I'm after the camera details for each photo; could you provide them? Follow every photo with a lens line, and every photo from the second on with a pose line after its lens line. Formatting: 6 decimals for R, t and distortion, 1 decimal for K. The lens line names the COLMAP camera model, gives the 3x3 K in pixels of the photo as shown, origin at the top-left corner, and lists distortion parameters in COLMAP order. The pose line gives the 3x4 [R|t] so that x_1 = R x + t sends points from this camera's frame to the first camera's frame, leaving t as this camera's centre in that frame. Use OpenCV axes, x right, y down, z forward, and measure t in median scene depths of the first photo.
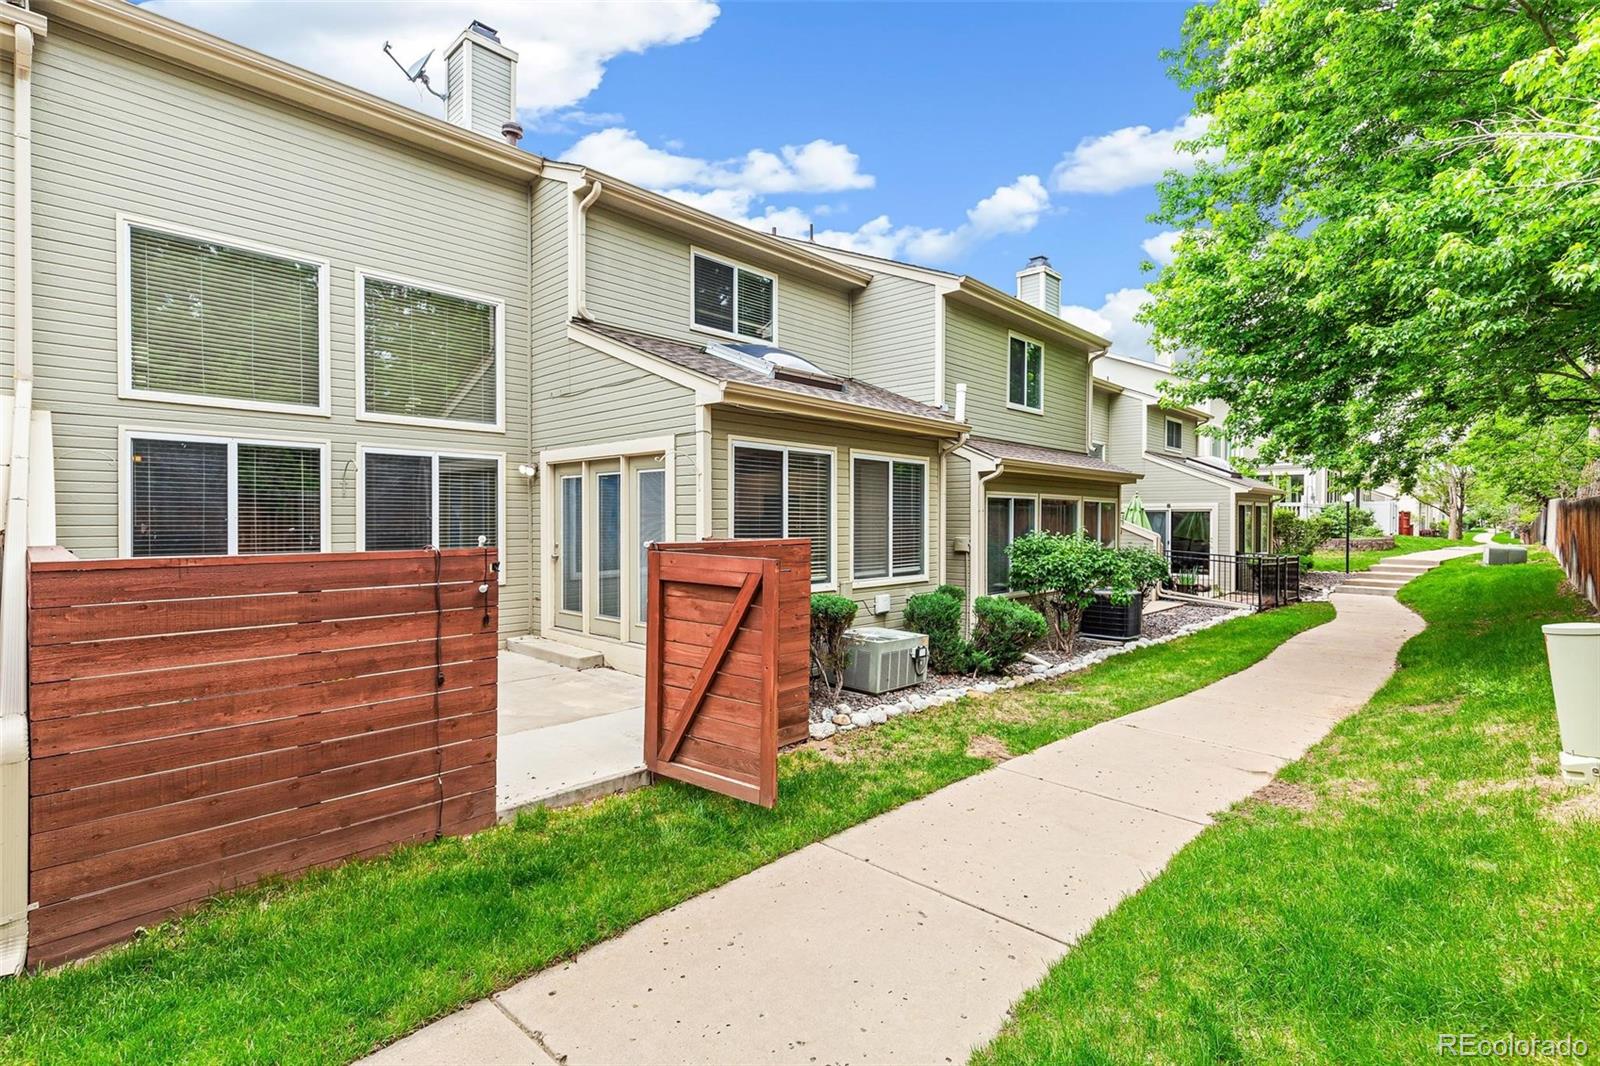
lens RADIAL K [[733.3, 0, 795.6], [0, 733.3, 516.4], [0, 0, 1]] dist [0.003414, -0.000013]
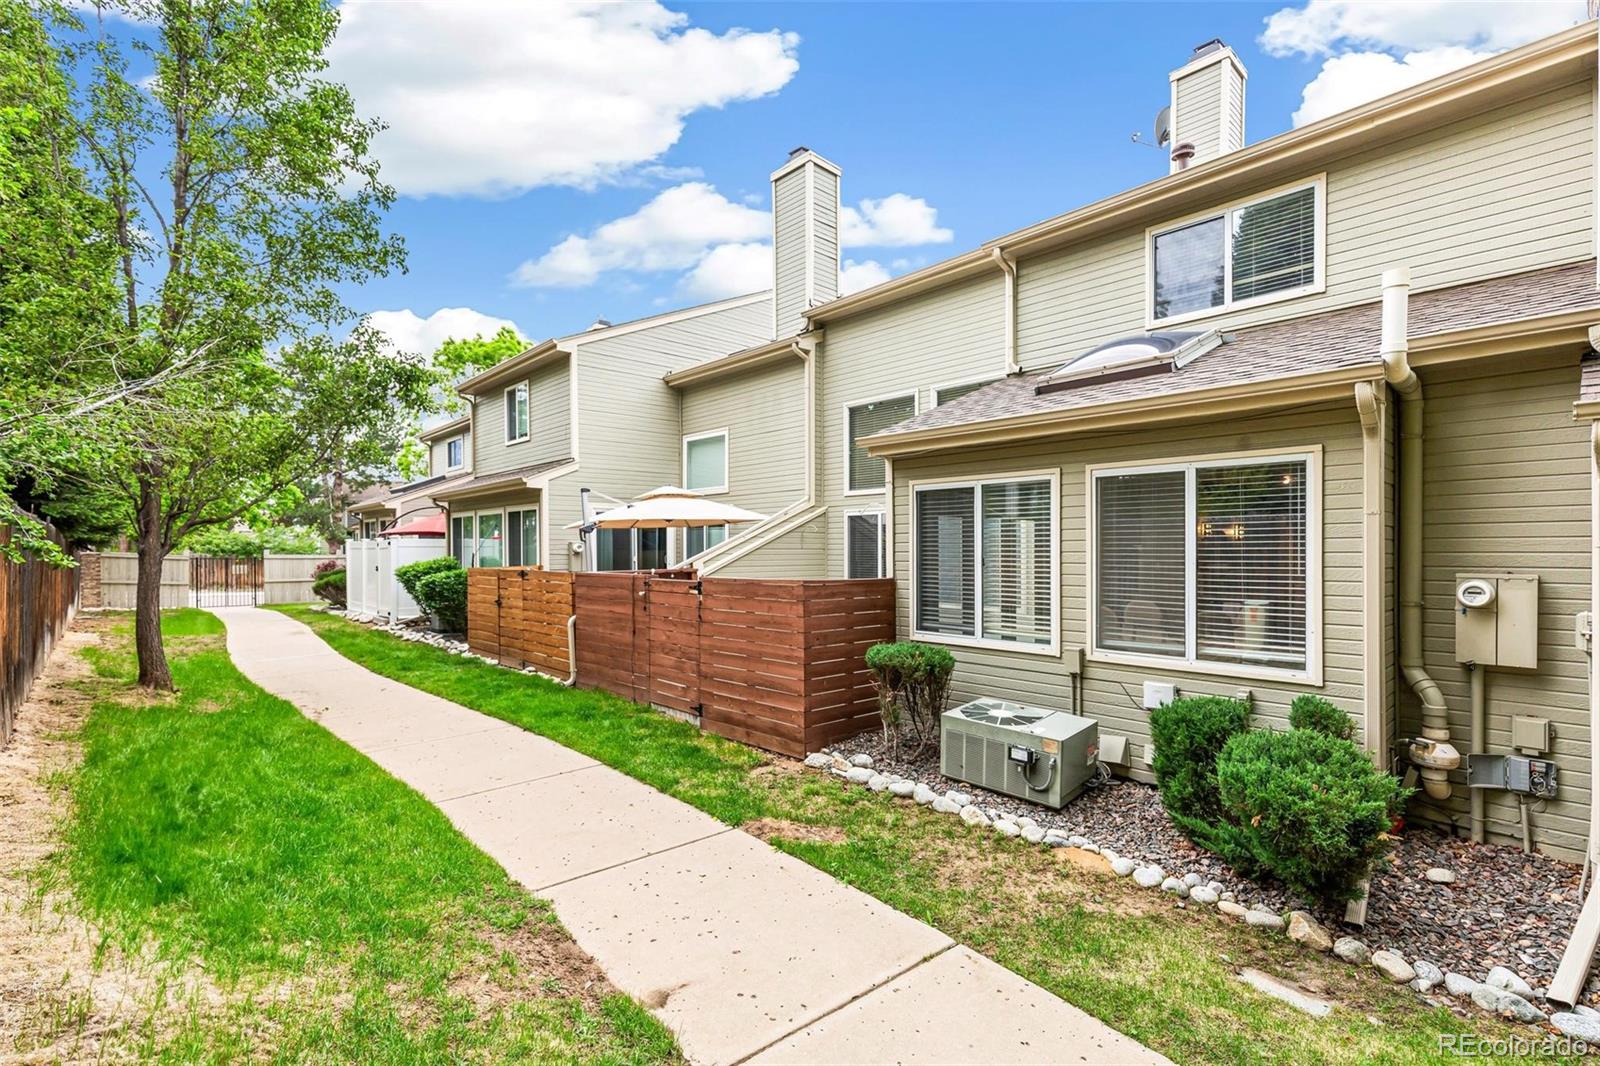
lens RADIAL K [[732.6, 0, 804.1], [0, 732.6, 551.1], [0, 0, 1]] dist [0.001114, 0.000036]
pose [[-0.042183, -0.003533, -0.999104, 1.038067], [0.001691, 0.999992, -0.003608, -0.007754], [0.999108, -0.001842, -0.042177, 0.971063]]
